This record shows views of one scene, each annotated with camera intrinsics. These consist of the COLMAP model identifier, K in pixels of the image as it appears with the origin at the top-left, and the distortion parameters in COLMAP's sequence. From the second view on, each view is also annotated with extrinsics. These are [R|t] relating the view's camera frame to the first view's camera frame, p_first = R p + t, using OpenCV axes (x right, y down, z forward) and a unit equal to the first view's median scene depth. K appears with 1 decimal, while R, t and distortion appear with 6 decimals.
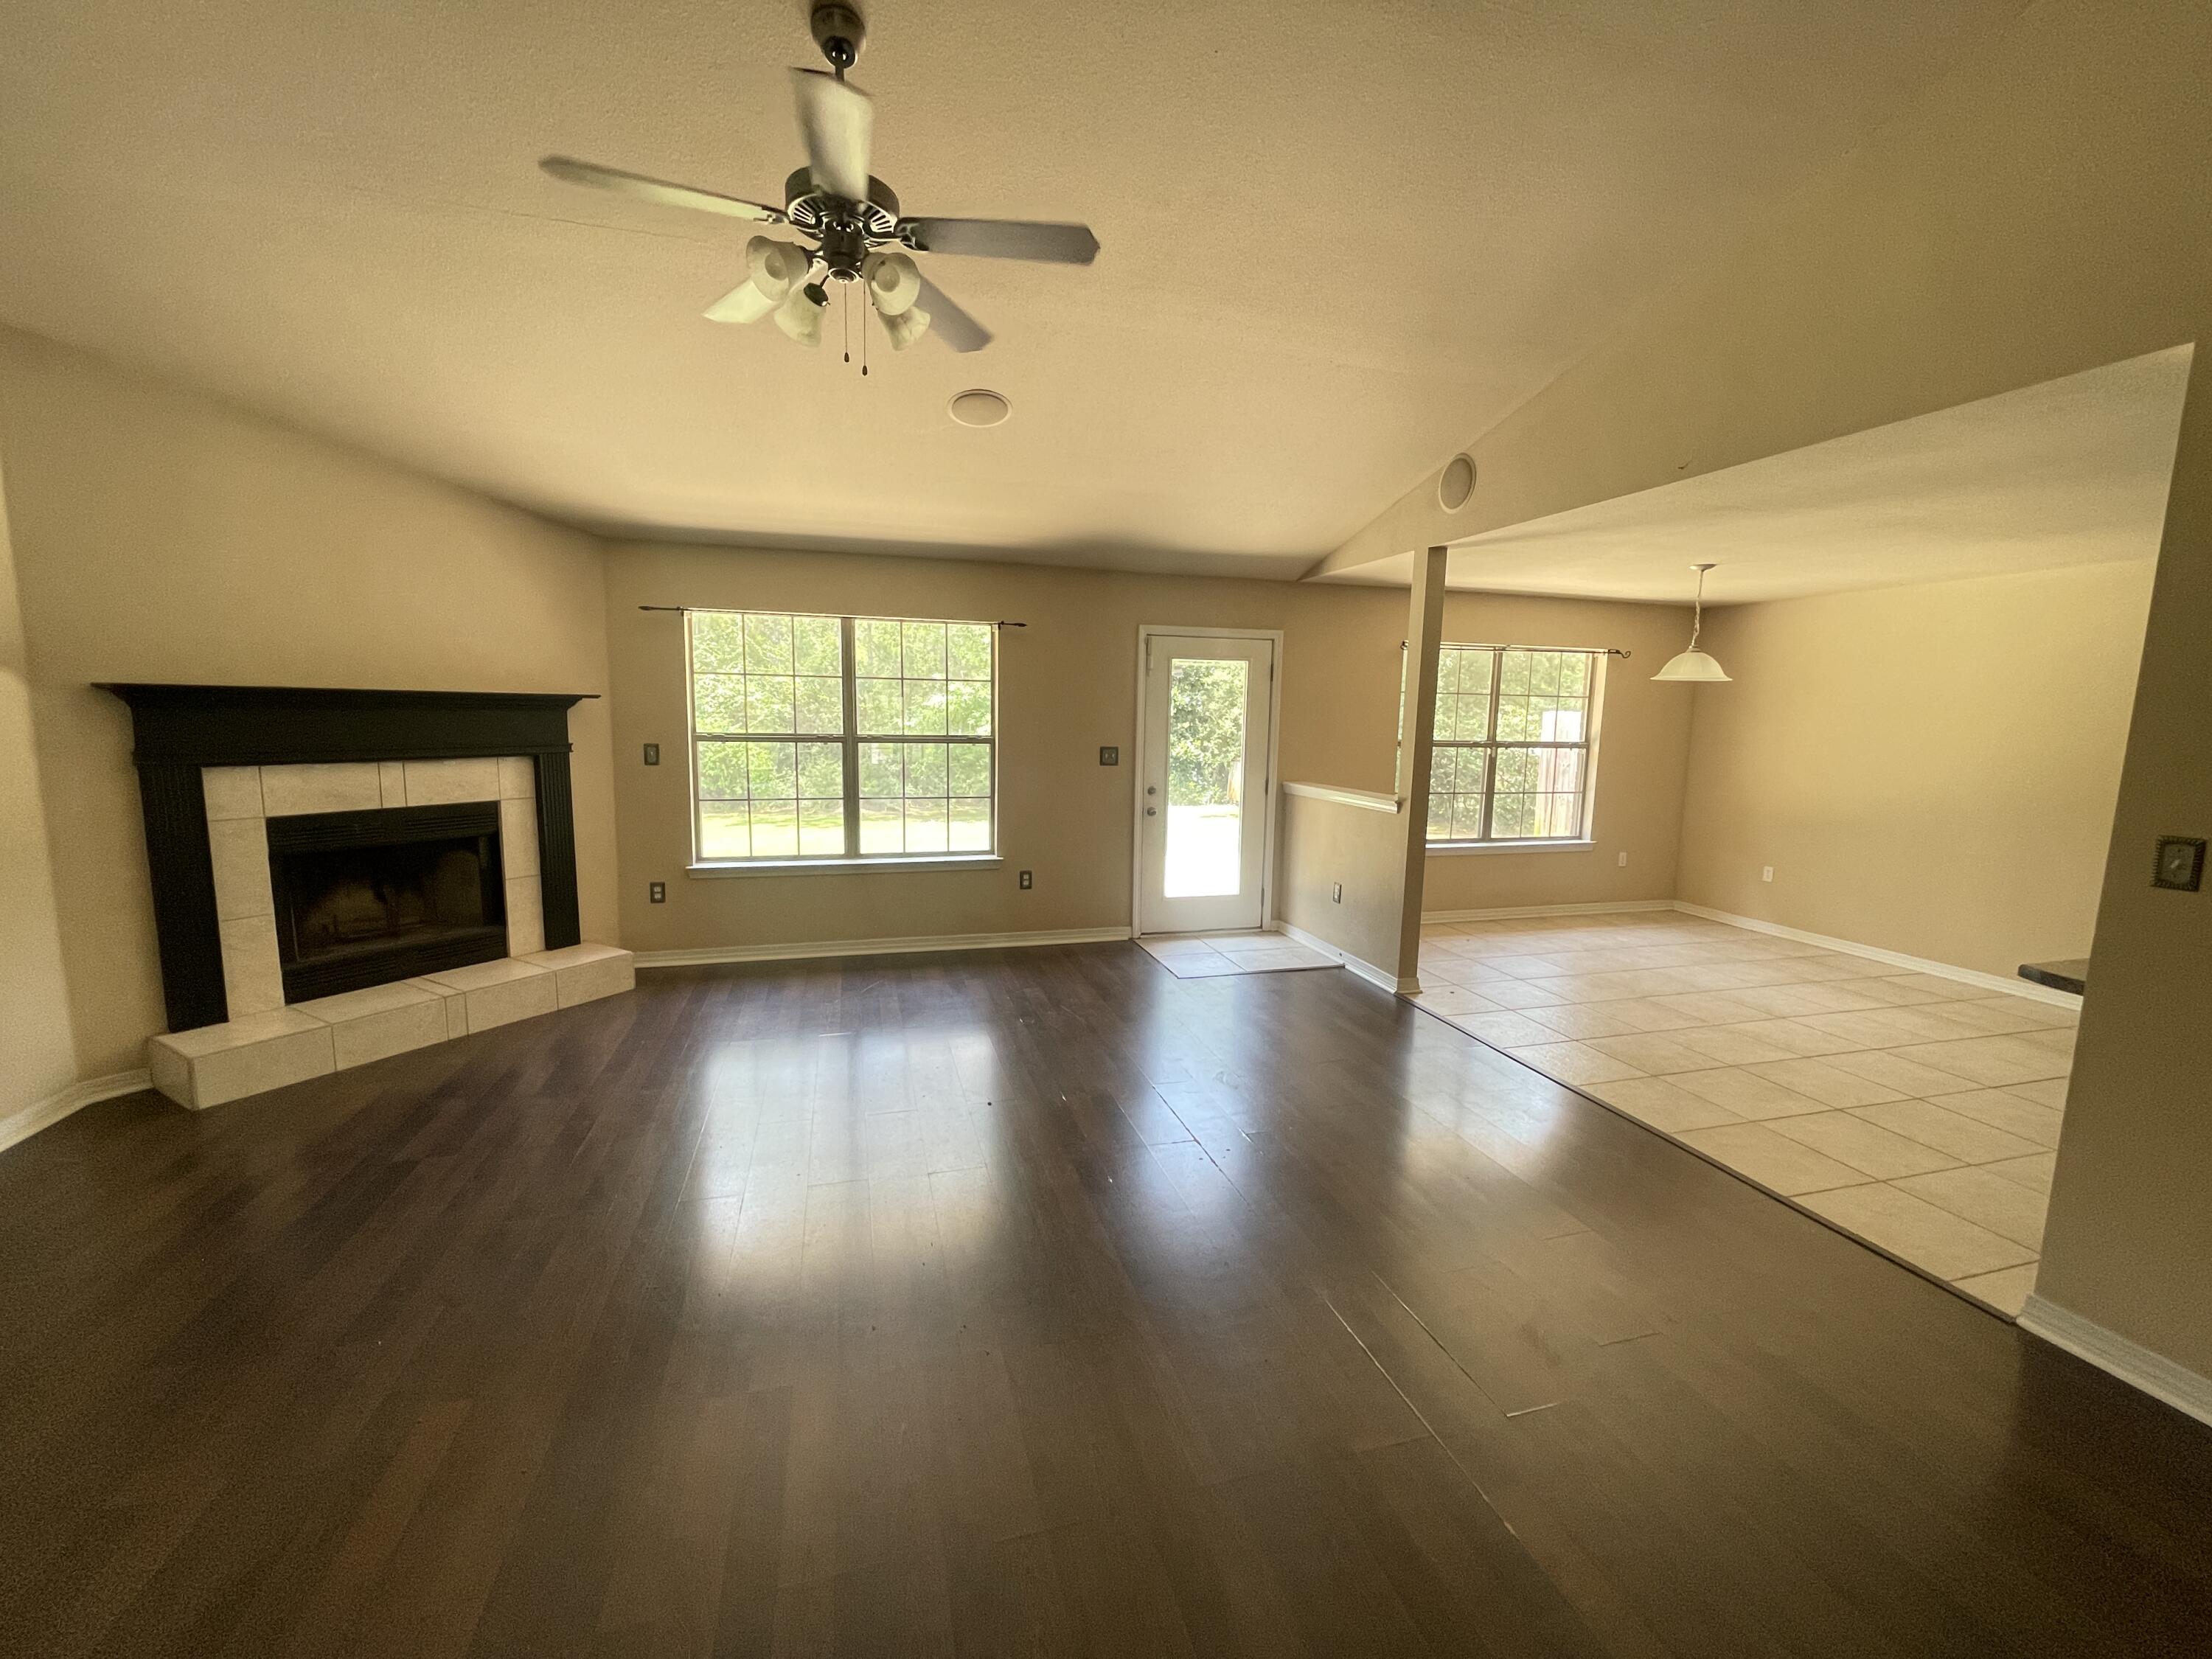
lens RADIAL K [[892.7, 0, 1100.9], [0, 892.7, 829.3], [0, 0, 1]] dist [0.002557, -0.000481]
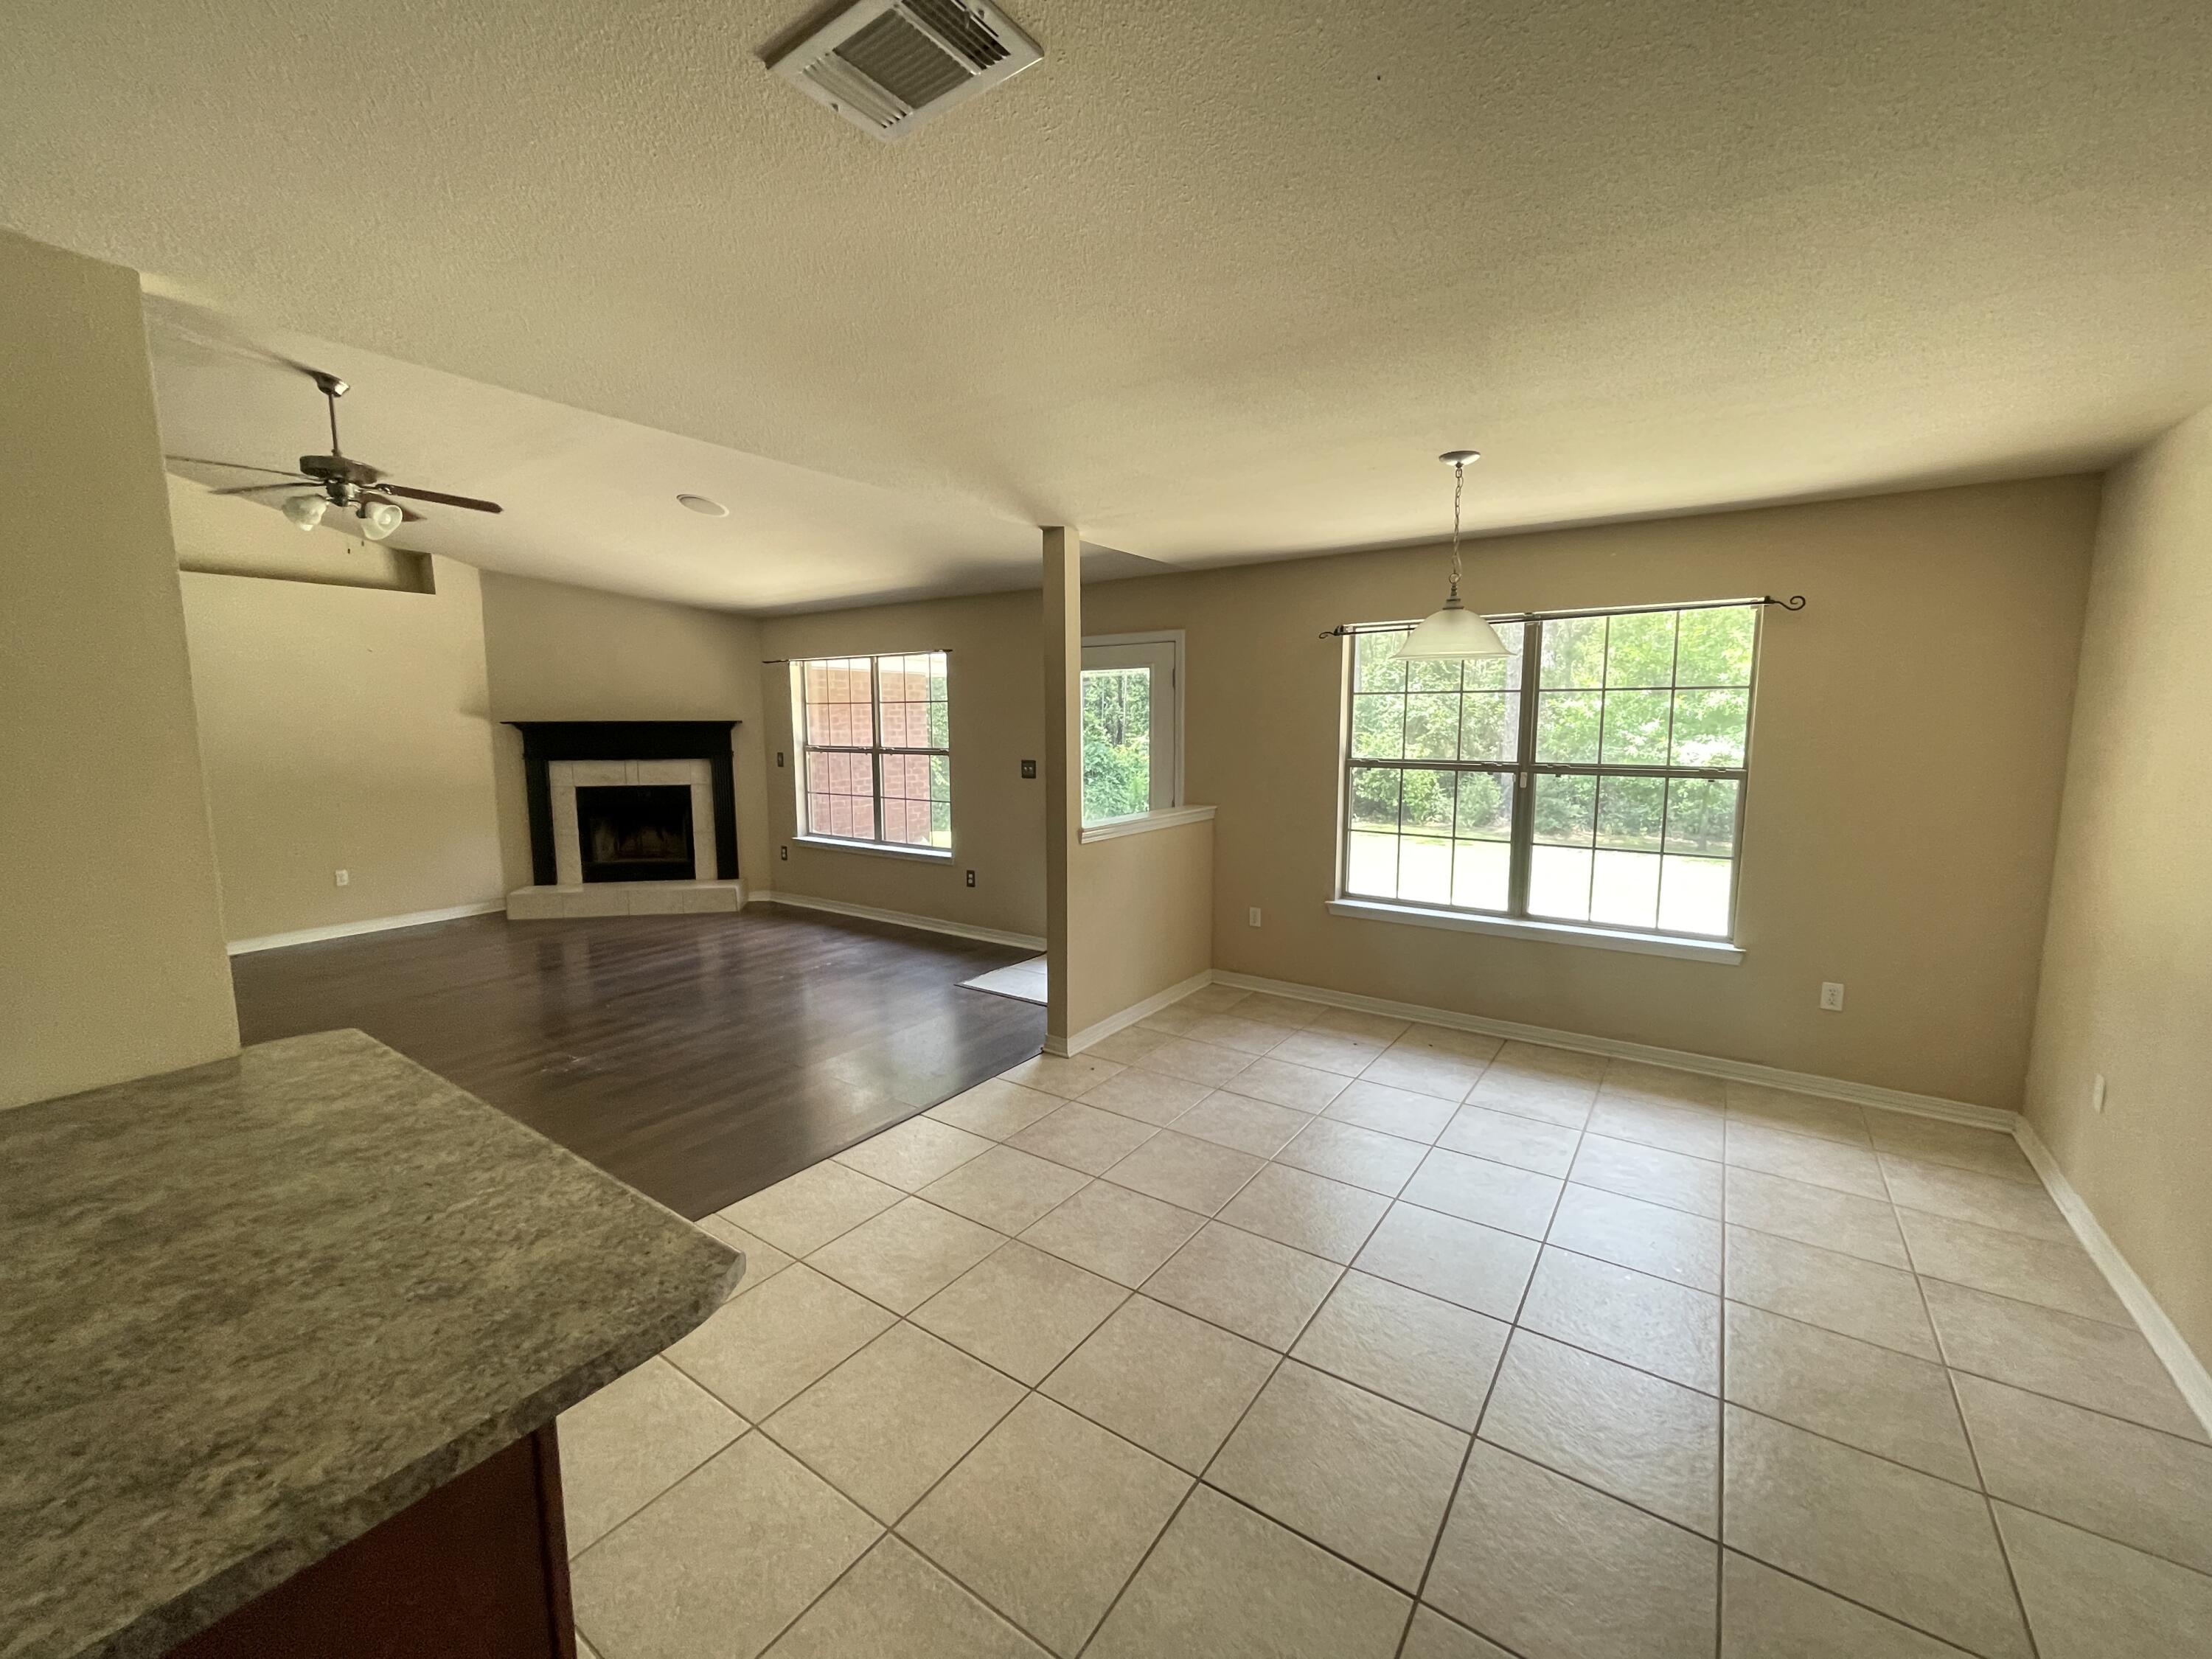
lens RADIAL K [[892.7, 0, 1098.9], [0, 892.7, 826.9], [0, 0, 1]] dist [0.002557, -0.000481]
pose [[0.626633, 0.073957, -0.775797, 0.980568], [-0.087993, 0.995835, 0.023859, -0.053790], [0.774331, 0.053314, 0.630531, 0.471404]]
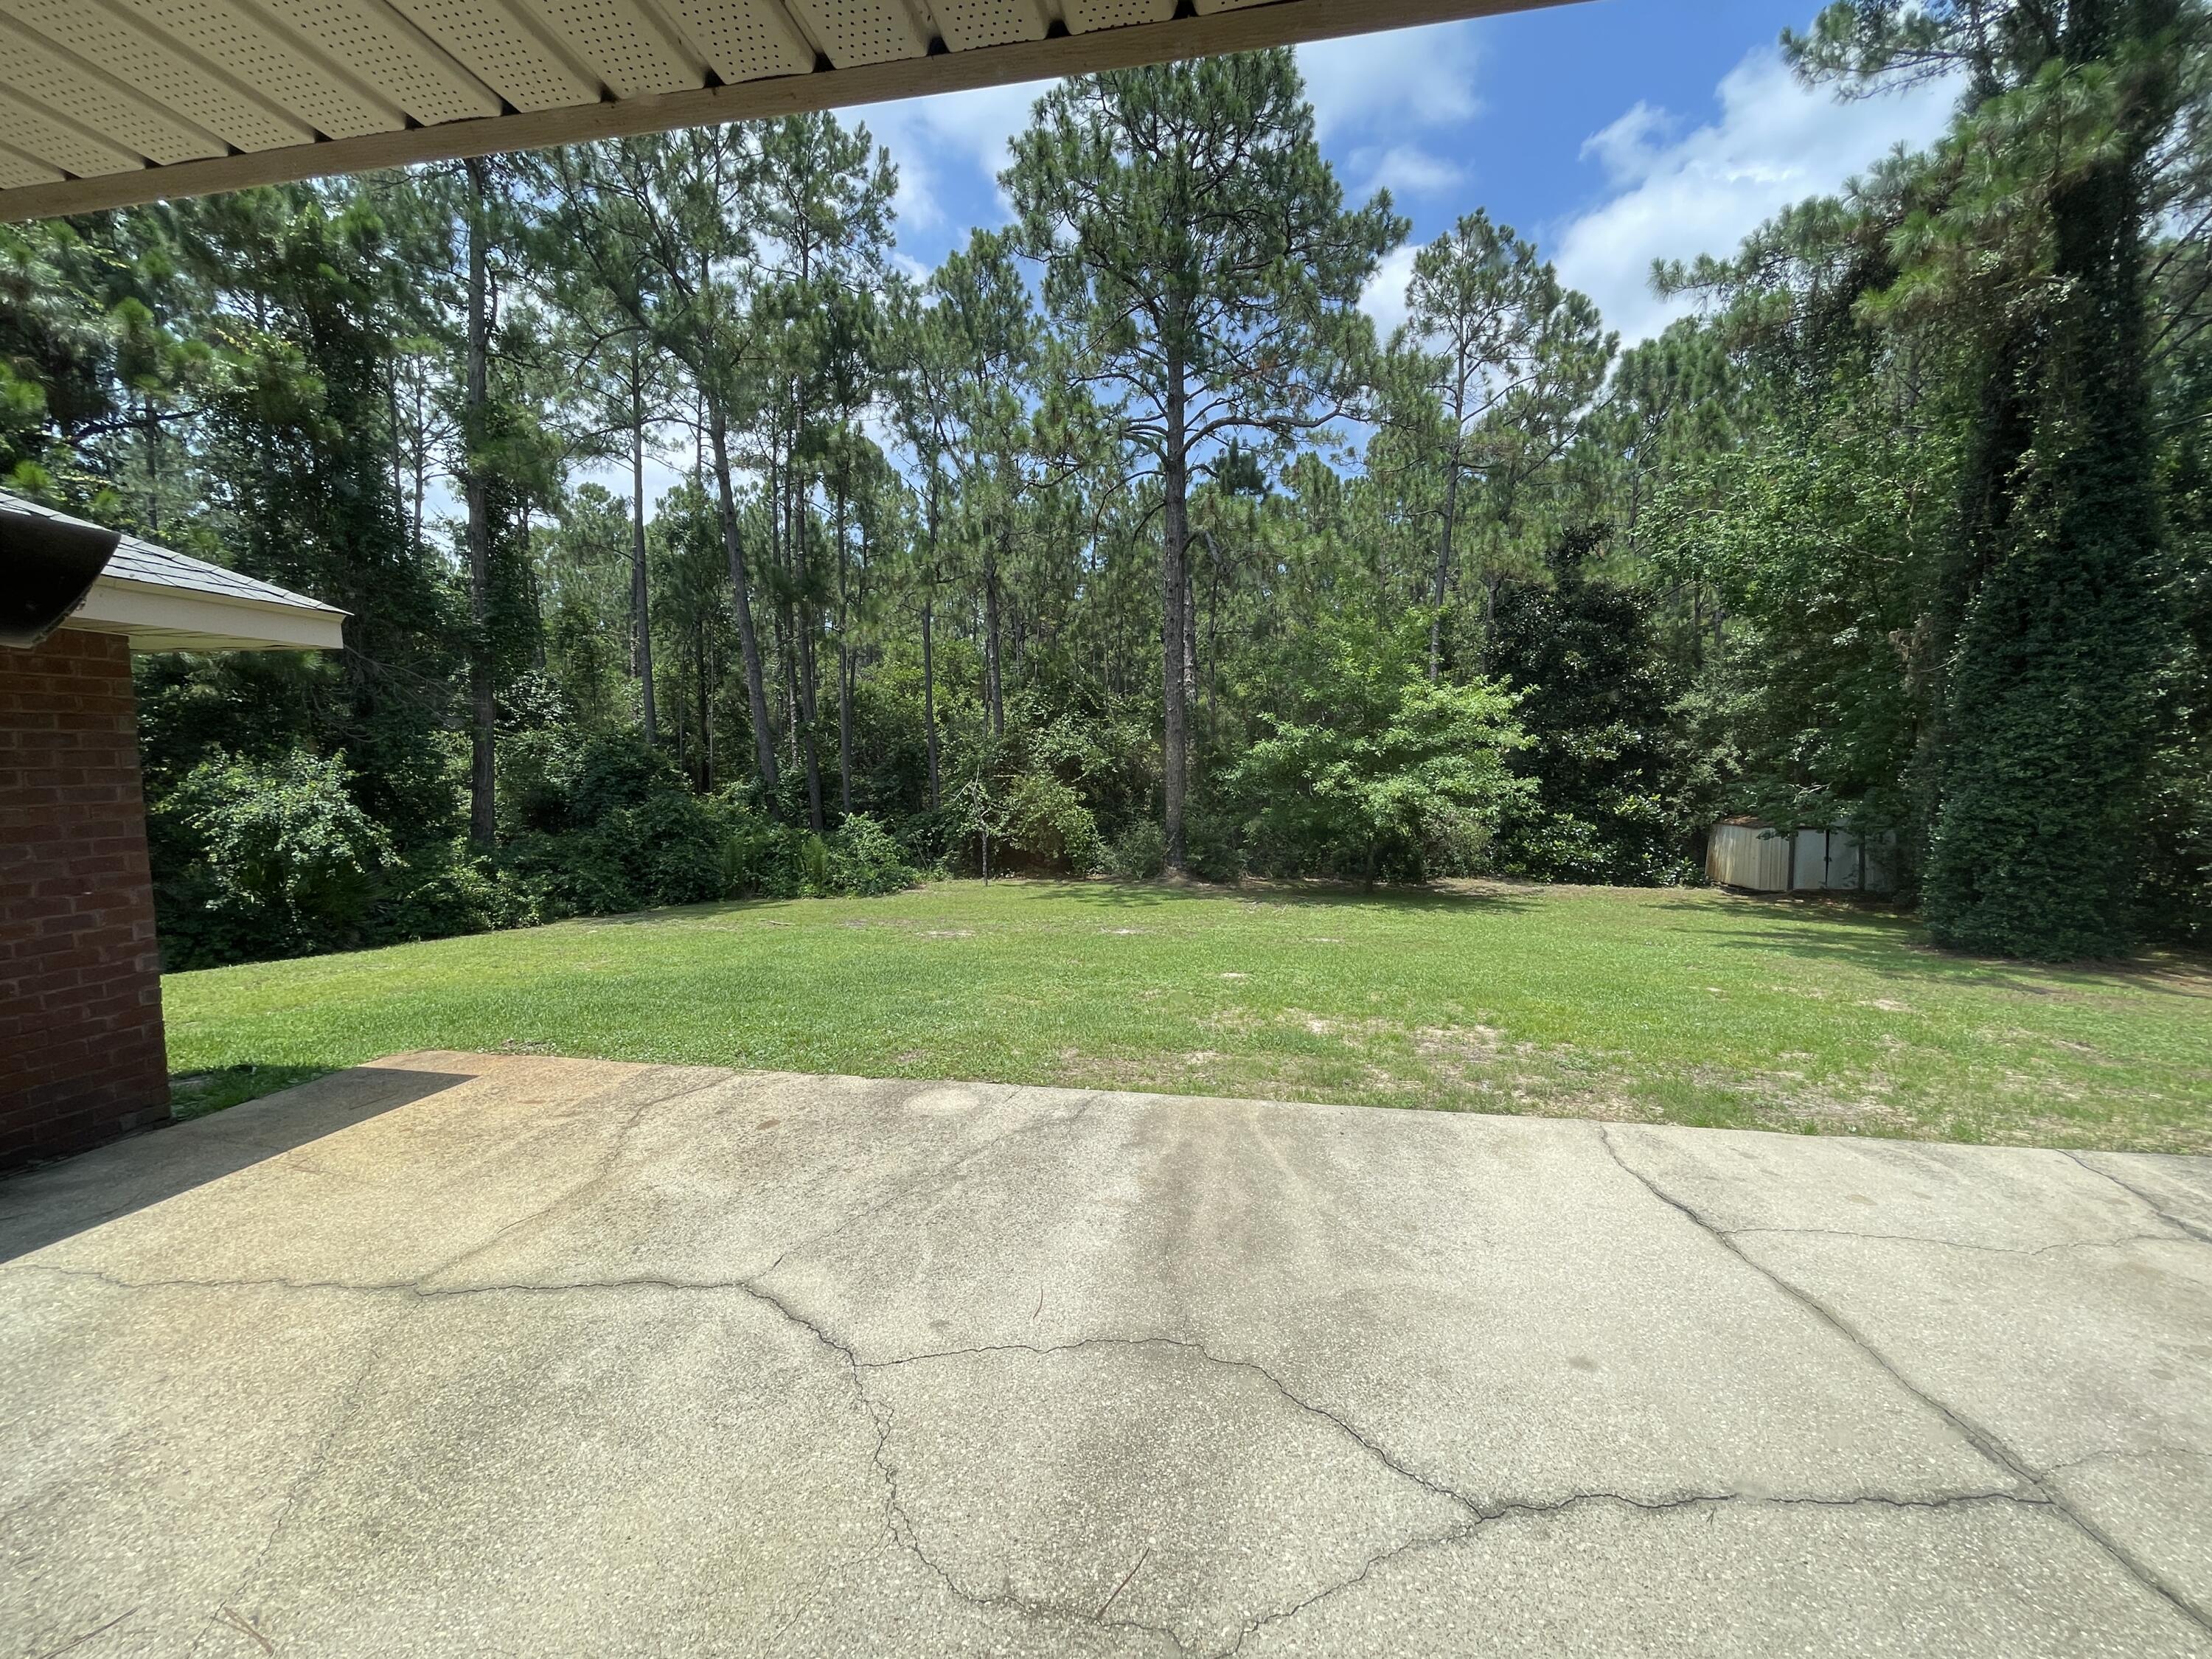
lens RADIAL K [[892.7, 0, 1102.2], [0, 892.7, 817.5], [0, 0, 1]] dist [0.002557, -0.000481]
pose [[0.899121, 0.005587, -0.437664, 0.157397], [-0.035028, 0.997630, -0.059224, -0.155104], [0.436296, 0.068580, 0.897186, 1.152461]]
